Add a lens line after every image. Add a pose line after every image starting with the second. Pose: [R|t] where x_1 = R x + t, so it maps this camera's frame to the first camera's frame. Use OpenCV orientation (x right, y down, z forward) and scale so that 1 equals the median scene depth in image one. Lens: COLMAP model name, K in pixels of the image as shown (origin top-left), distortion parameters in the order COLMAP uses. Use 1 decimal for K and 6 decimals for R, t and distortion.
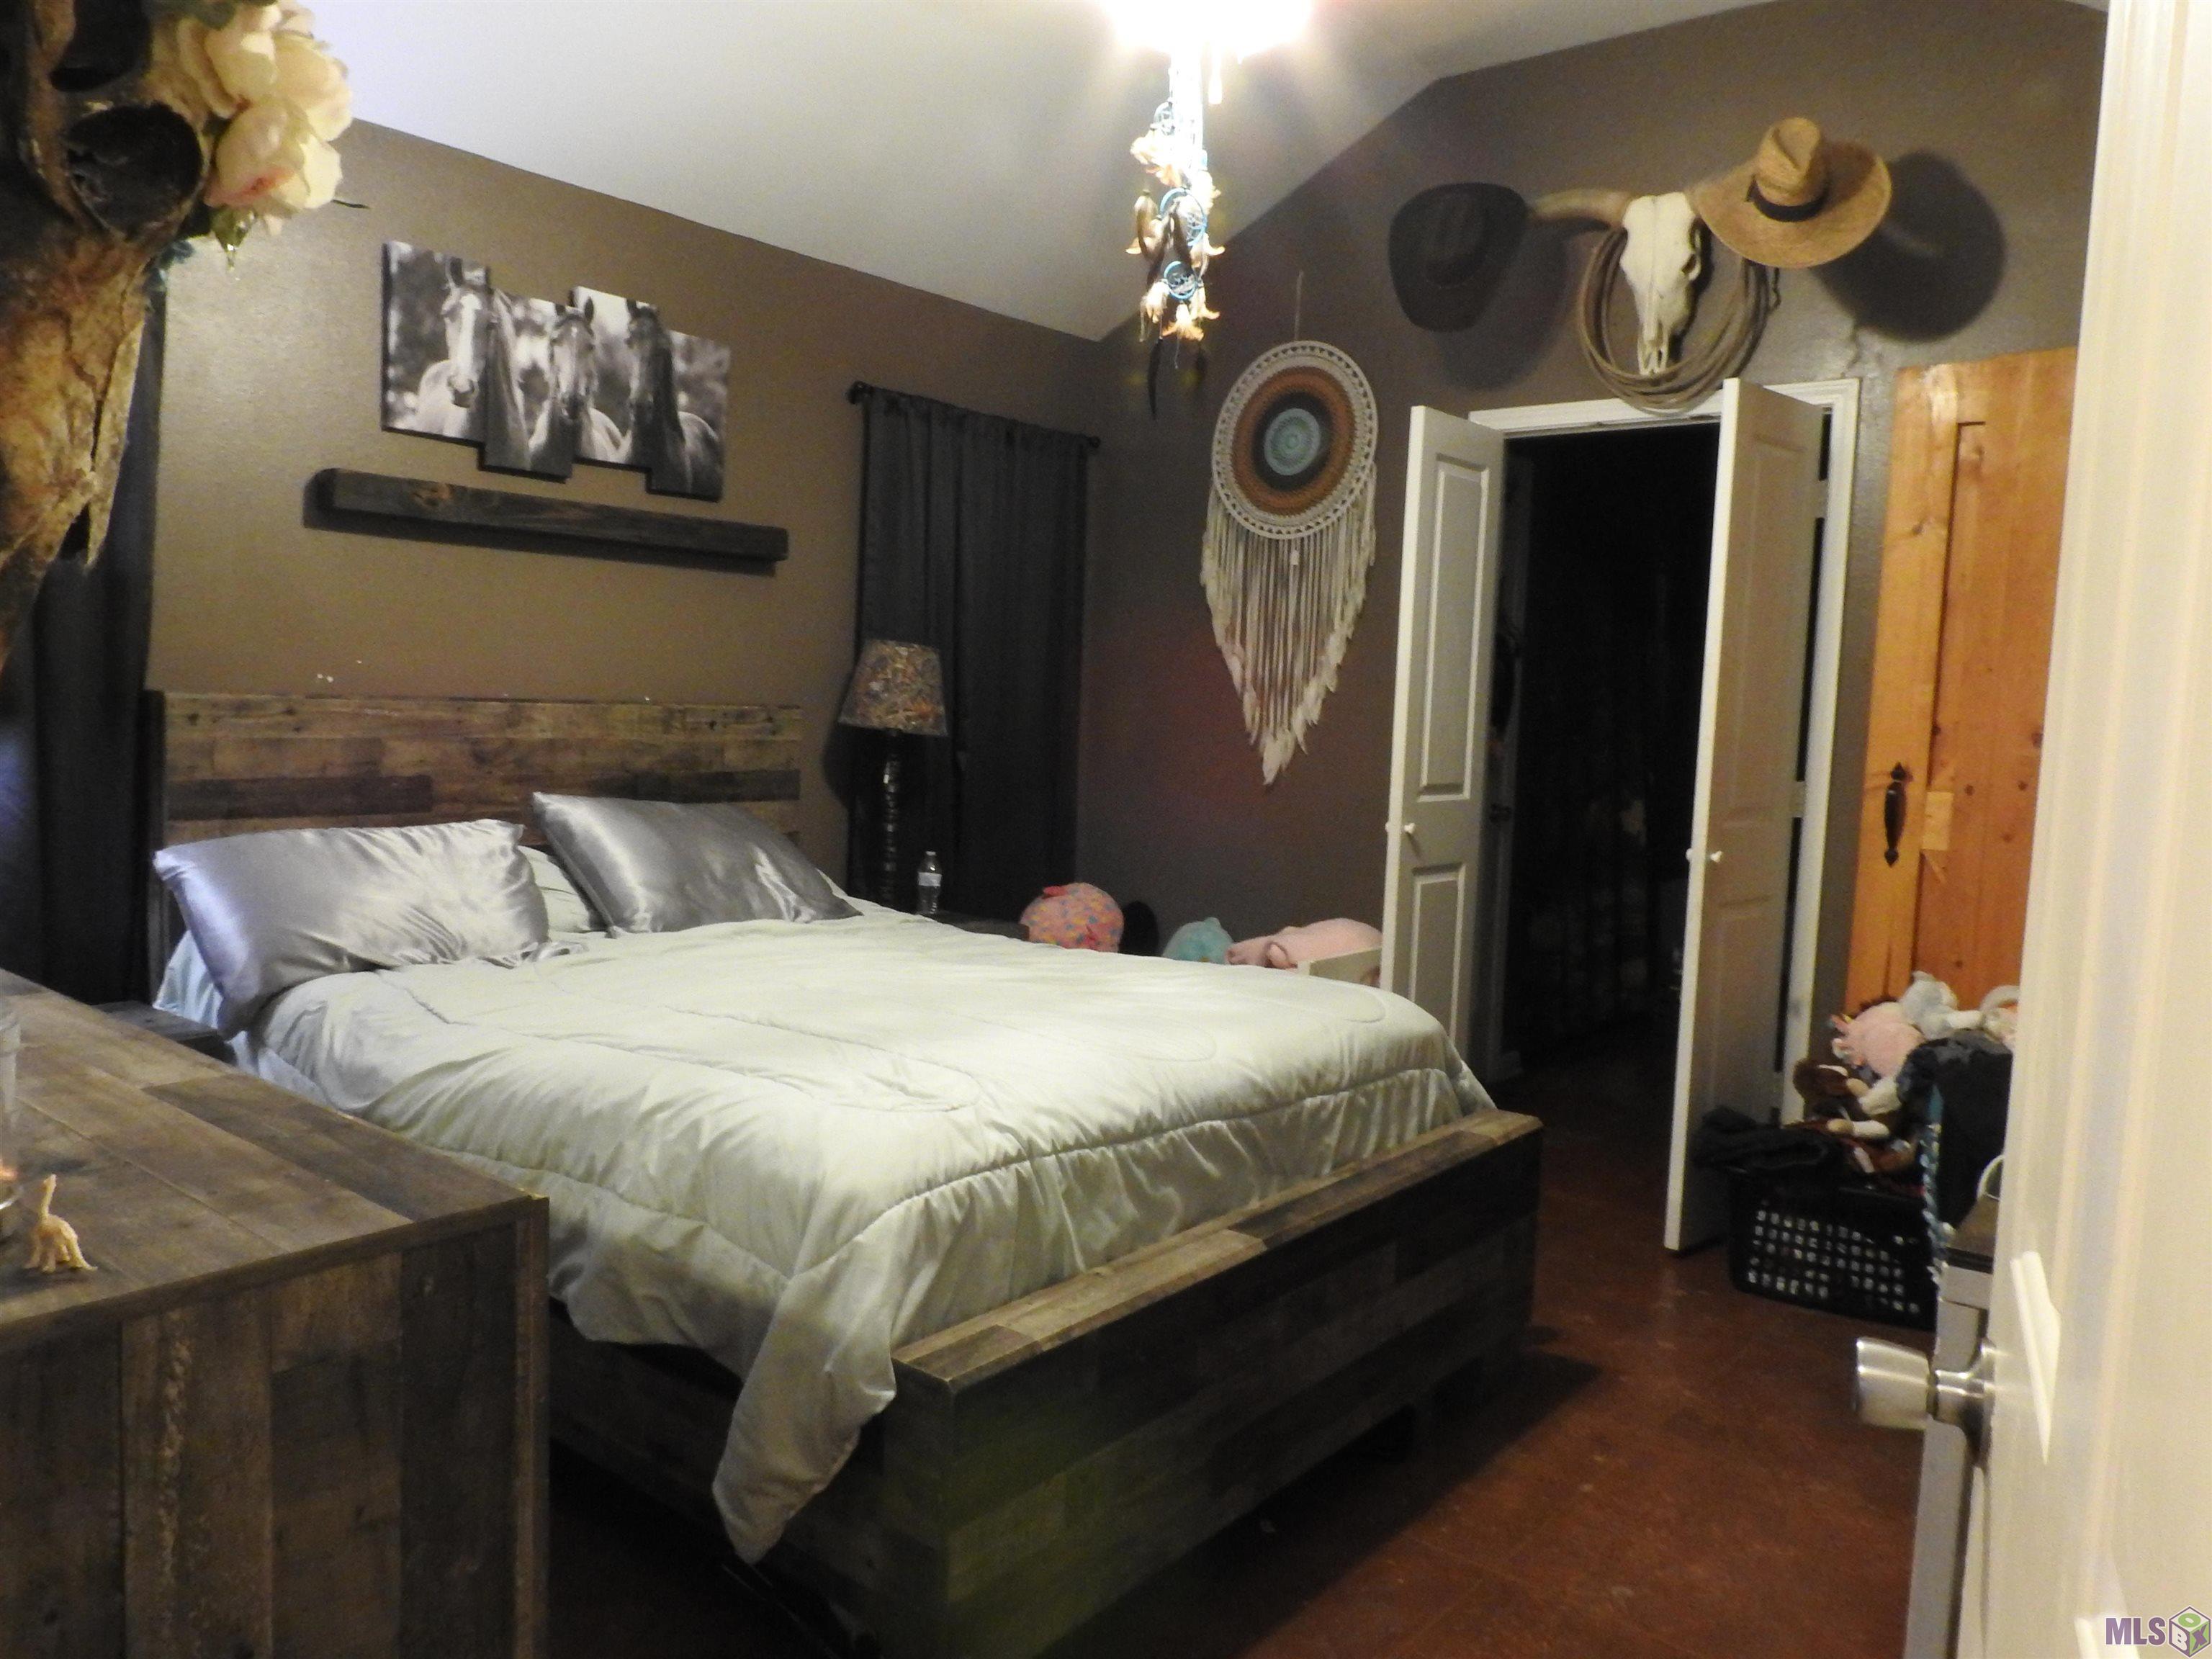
lens RADIAL K [[1592.3, 0, 1106.0], [0, 1592.3, 829.5], [0, 0, 1]] dist [0.002556, -0.002292]
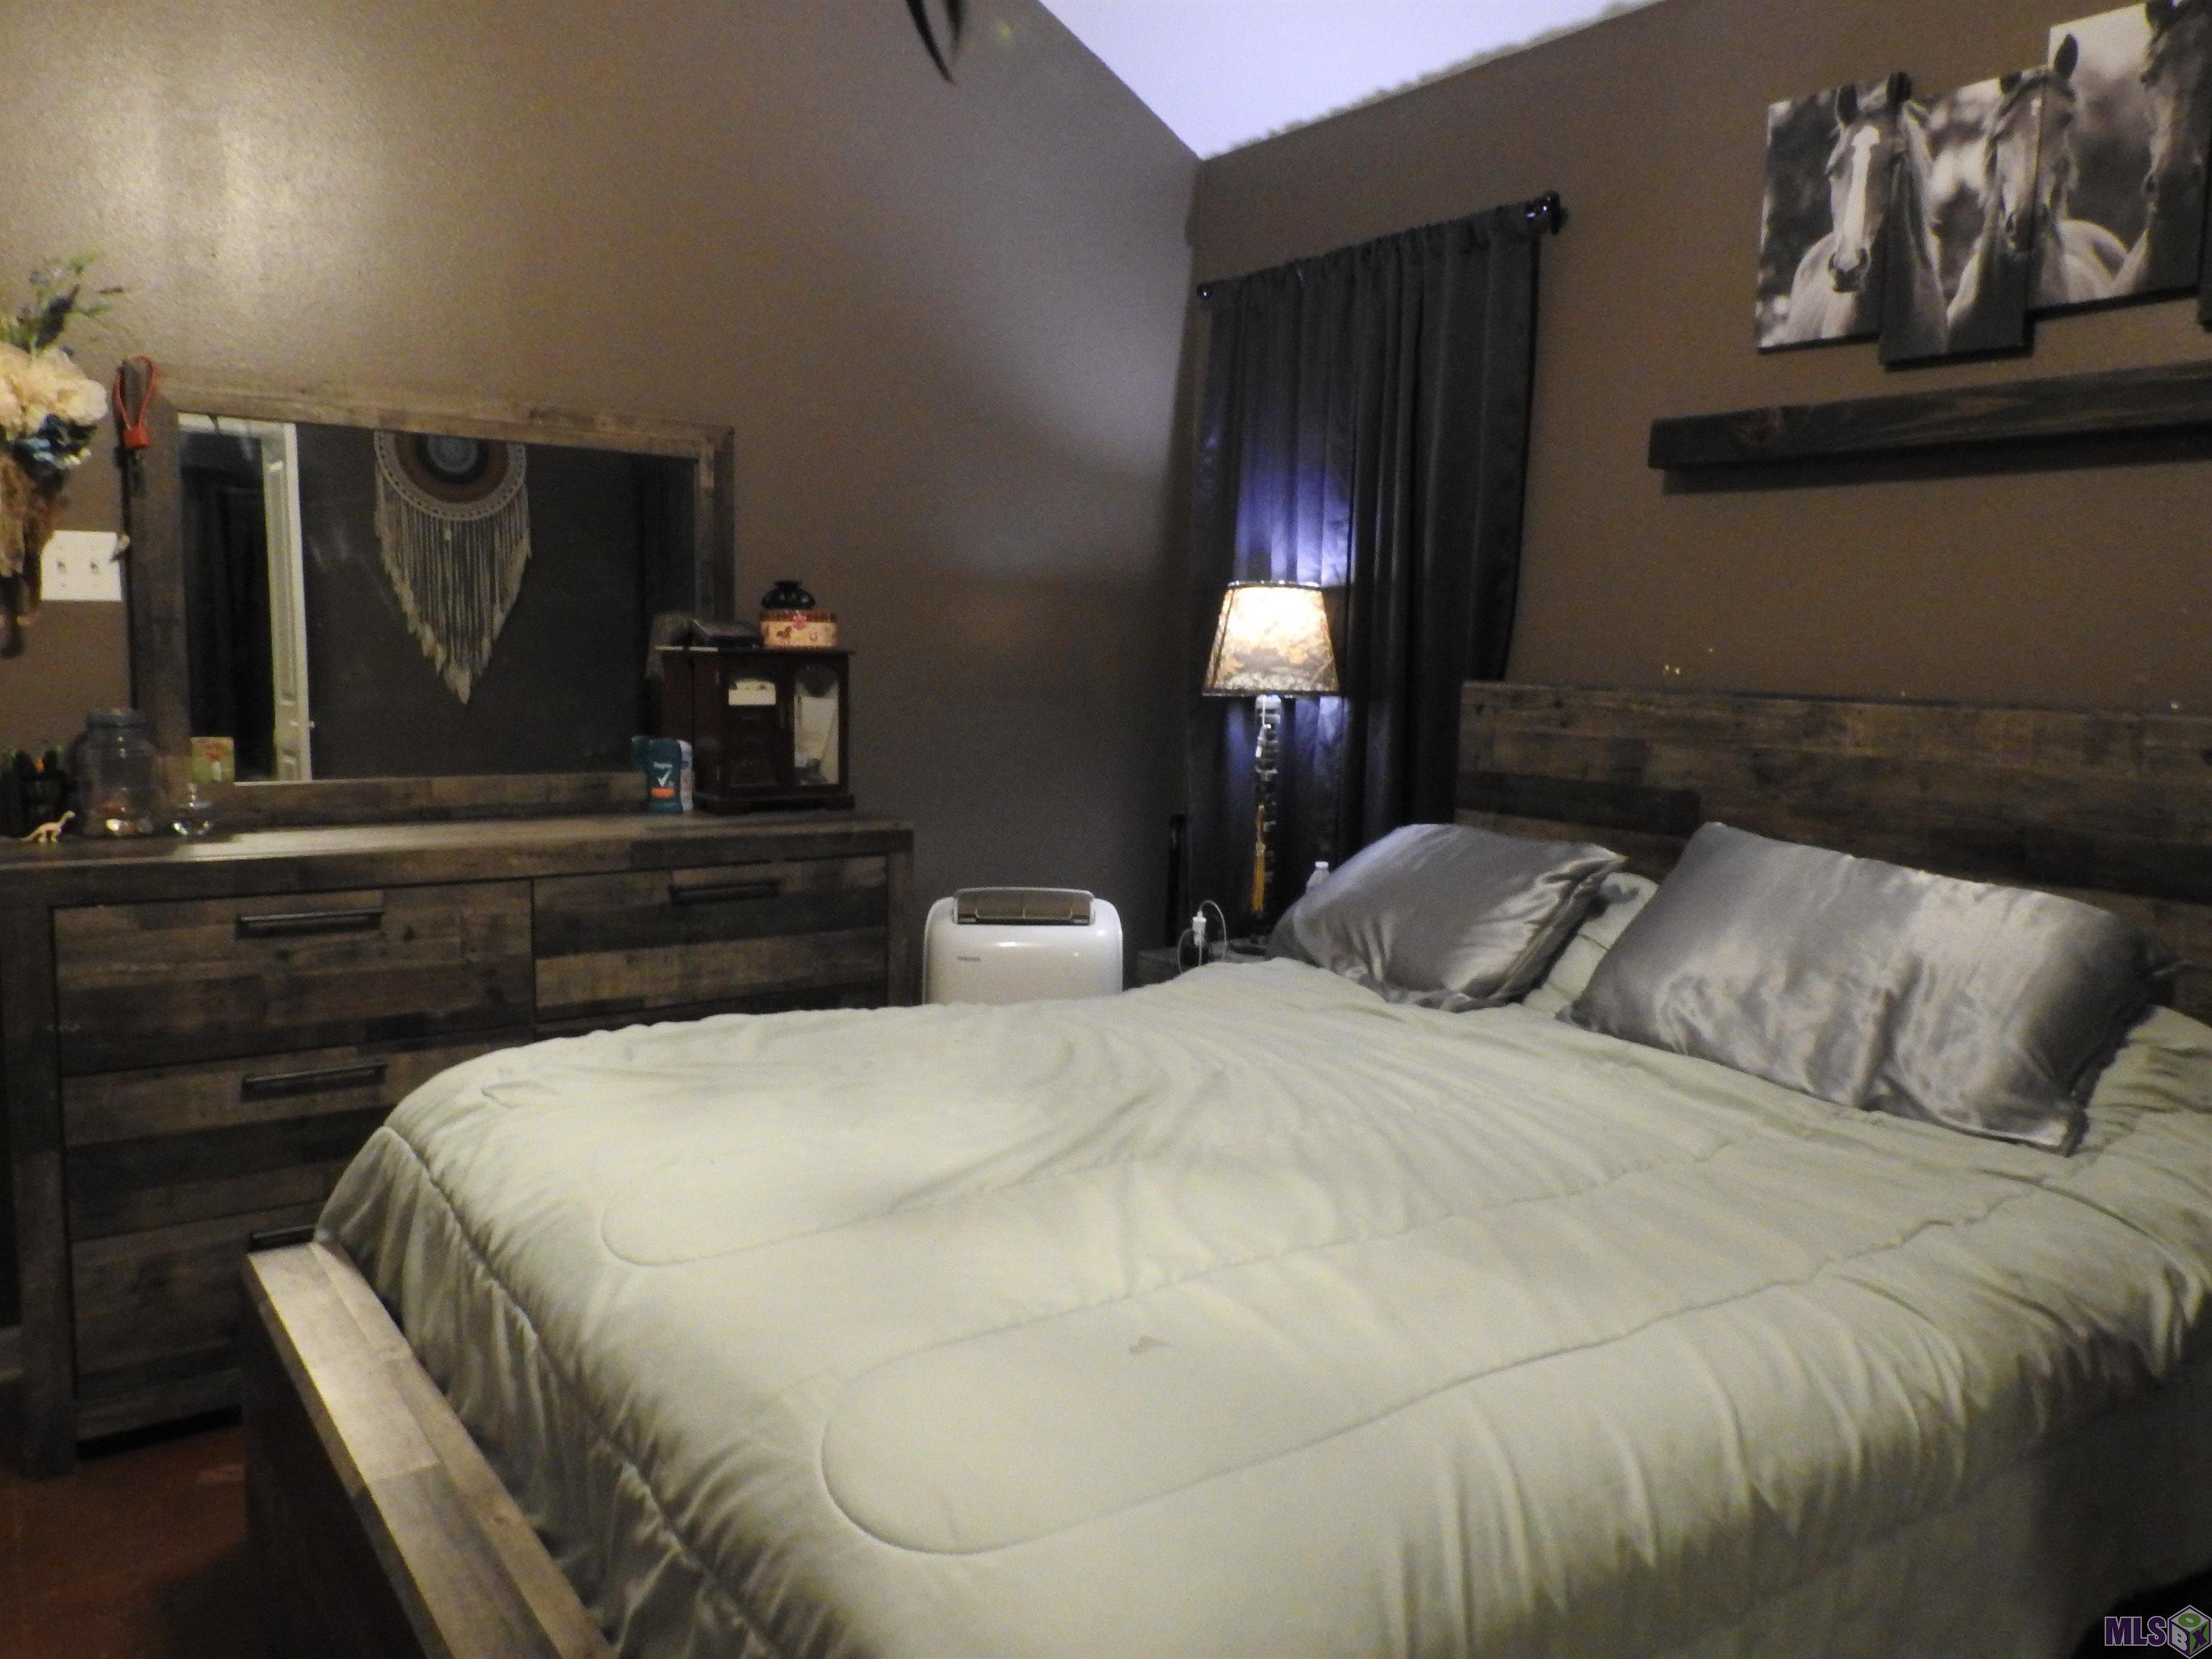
lens RADIAL K [[1592.3, 0, 1106.0], [0, 1592.3, 829.5], [0, 0, 1]] dist [0.002556, -0.002292]
pose [[-0.242708, 0.060591, -0.968205, 0.380803], [-0.127358, 0.987419, 0.093719, -0.049792], [0.961703, 0.146055, -0.231937, 0.867131]]
